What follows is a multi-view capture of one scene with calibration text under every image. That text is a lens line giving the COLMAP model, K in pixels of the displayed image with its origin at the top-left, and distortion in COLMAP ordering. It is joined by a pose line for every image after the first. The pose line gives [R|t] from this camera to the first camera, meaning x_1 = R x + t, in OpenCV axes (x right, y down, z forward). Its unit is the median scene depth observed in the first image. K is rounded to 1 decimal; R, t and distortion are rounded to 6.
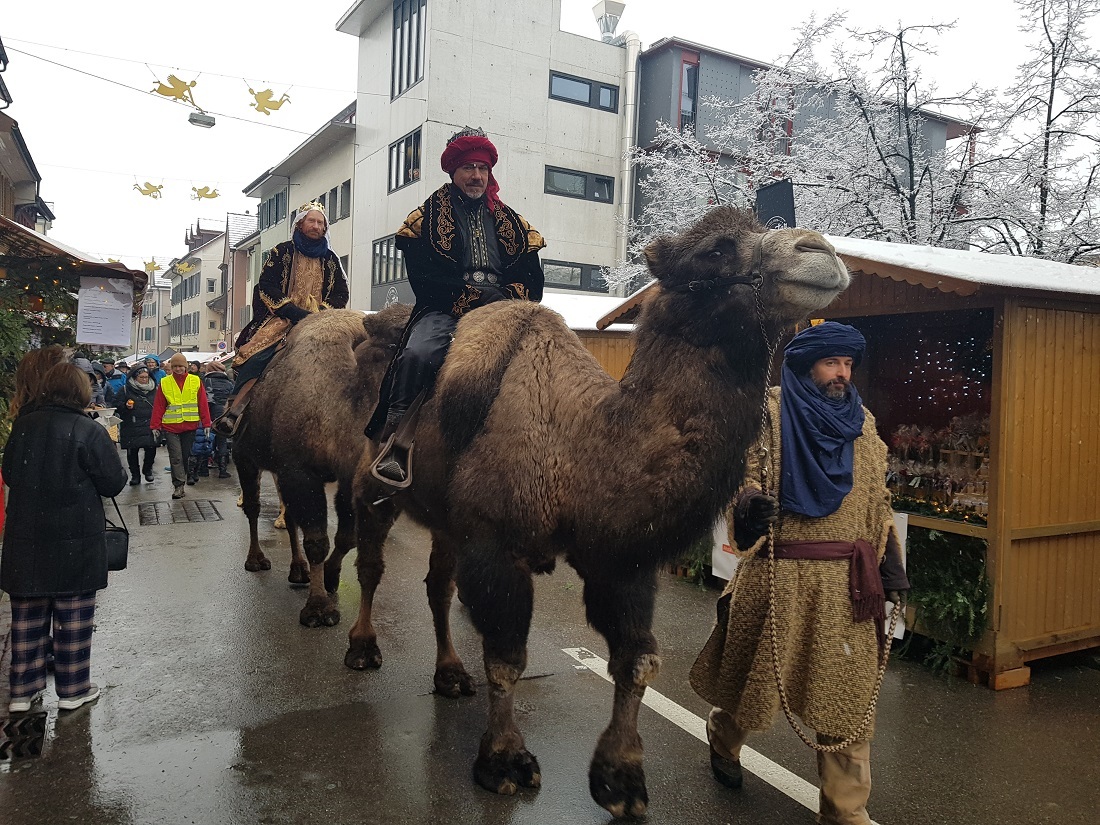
lens RADIAL K [[876.2, 0, 550.0], [0, 876.2, 412.5], [0, 0, 1]] dist [0.055290, -0.105026]
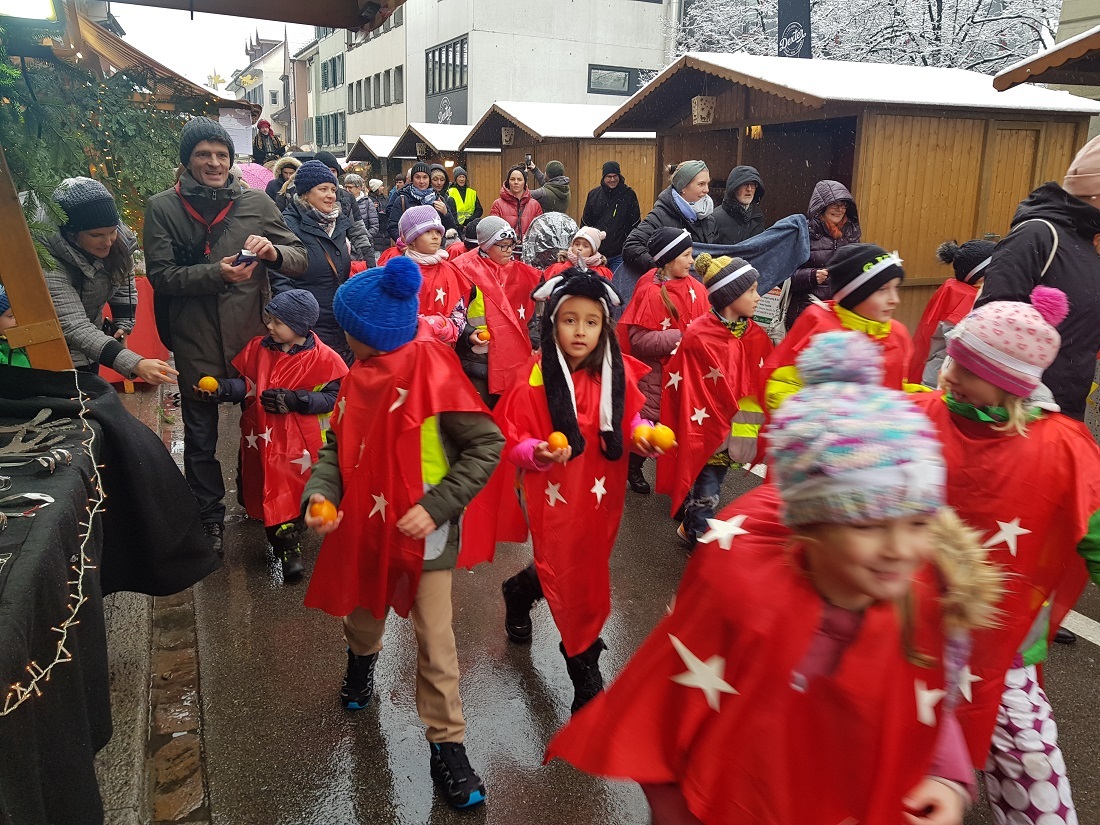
lens RADIAL K [[887.6, 0, 547.1], [0, 887.6, 422.5], [0, 0, 1]] dist [0.060505, -0.122735]
pose [[0.996618, 0.008502, -0.081738, 0.031037], [0.009119, 0.977050, 0.212814, 0.009959], [0.081671, -0.212840, 0.973668, -0.105626]]
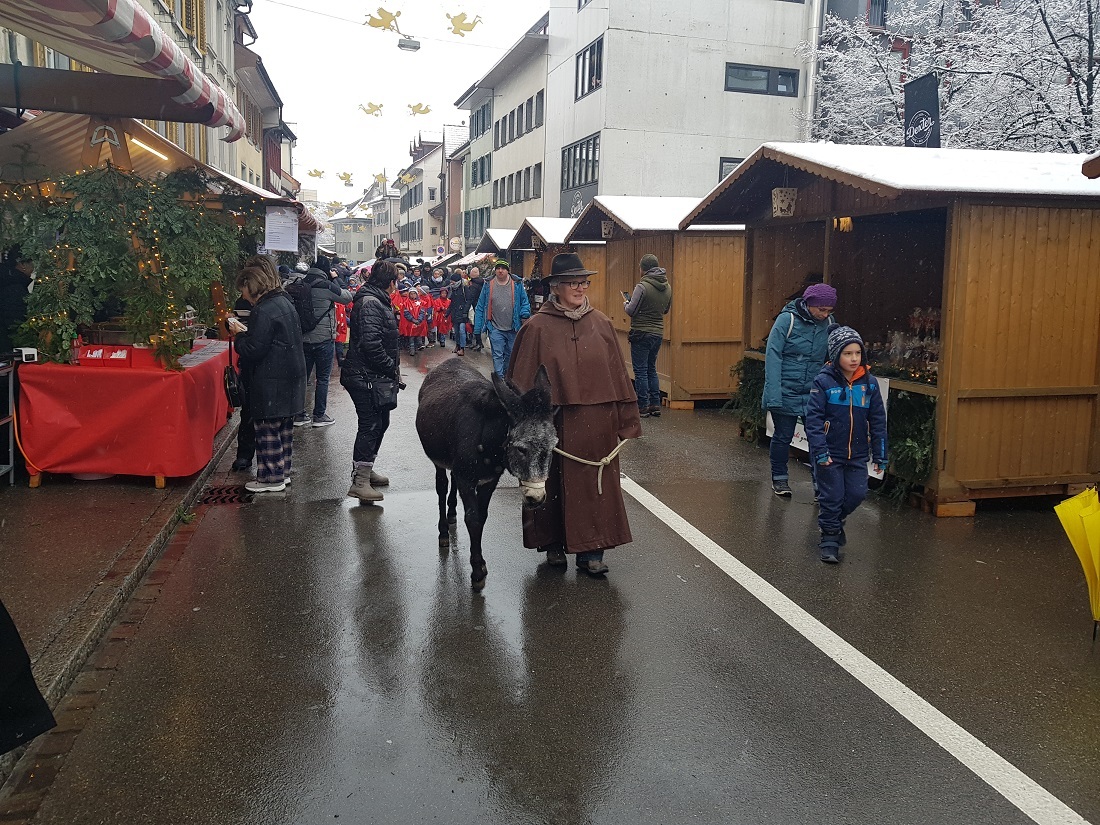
lens RADIAL K [[876.2, 0, 550.0], [0, 876.2, 412.5], [0, 0, 1]] dist [0.055290, -0.105026]
pose [[0.968720, 0.027859, -0.246586, 0.060947], [-0.000254, 0.993789, 0.111280, 0.006104], [0.248155, -0.107737, 0.962711, -0.073736]]
